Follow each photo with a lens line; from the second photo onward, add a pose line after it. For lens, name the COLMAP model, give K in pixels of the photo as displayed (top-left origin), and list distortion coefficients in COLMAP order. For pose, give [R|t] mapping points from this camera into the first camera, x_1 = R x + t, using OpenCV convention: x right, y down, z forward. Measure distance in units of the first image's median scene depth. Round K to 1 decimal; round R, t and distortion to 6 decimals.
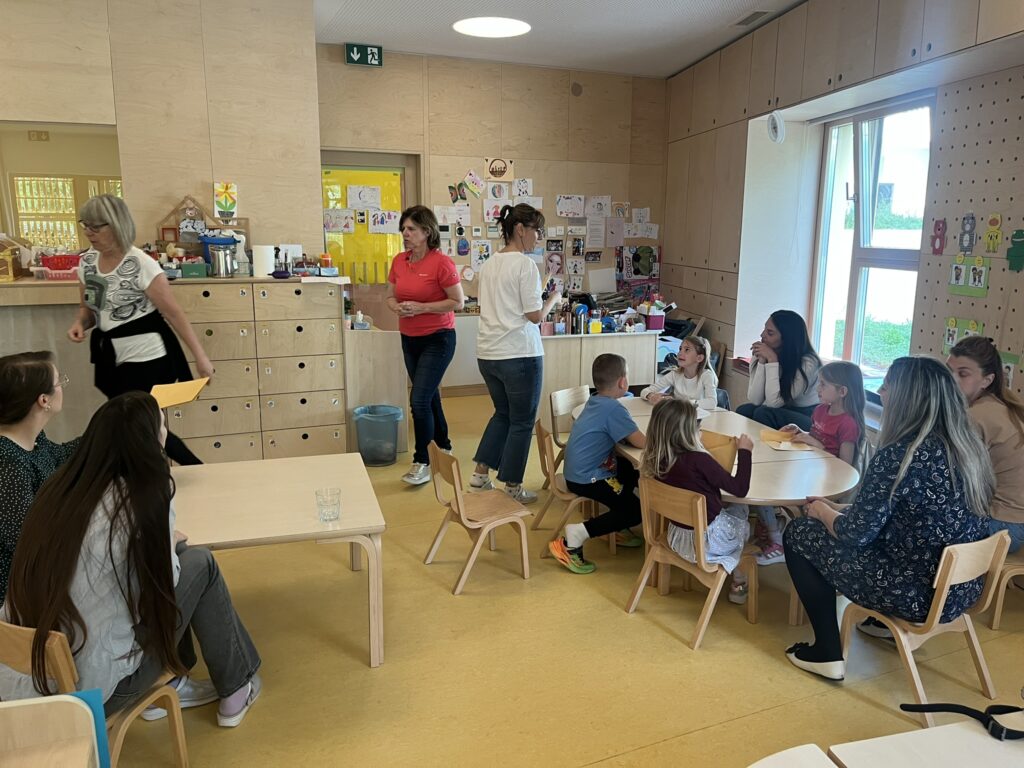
lens RADIAL K [[767.5, 0, 515.1], [0, 767.5, 385.1], [0, 0, 1]] dist [0.067792, -0.098038]
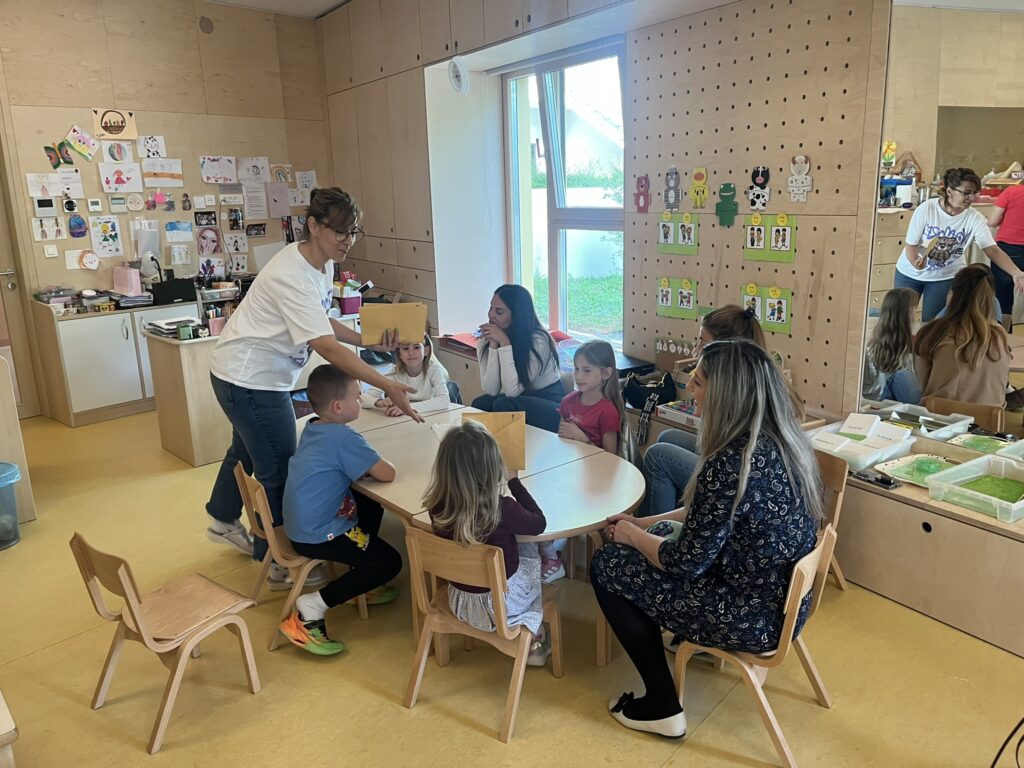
lens RADIAL K [[767.5, 0, 515.1], [0, 767.5, 385.1], [0, 0, 1]] dist [0.067792, -0.098038]
pose [[0.903106, -0.136284, 0.407219, -0.022302], [0.118408, 0.990571, 0.068917, -0.051359], [-0.412771, -0.014021, 0.910727, 0.237920]]
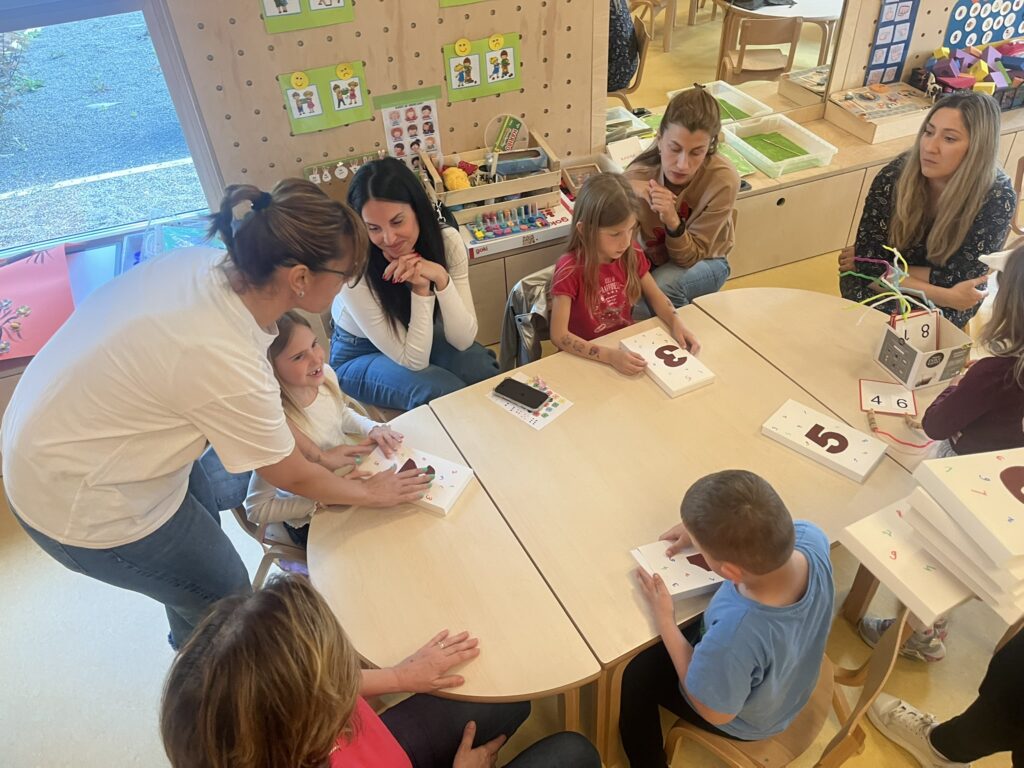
lens RADIAL K [[767.5, 0, 515.1], [0, 767.5, 385.1], [0, 0, 1]] dist [0.067792, -0.098038]
pose [[-0.227422, -0.640219, 0.733757, -0.096825], [0.240331, 0.693292, 0.679402, -0.352099], [-0.943674, 0.330856, -0.003805, 1.122233]]
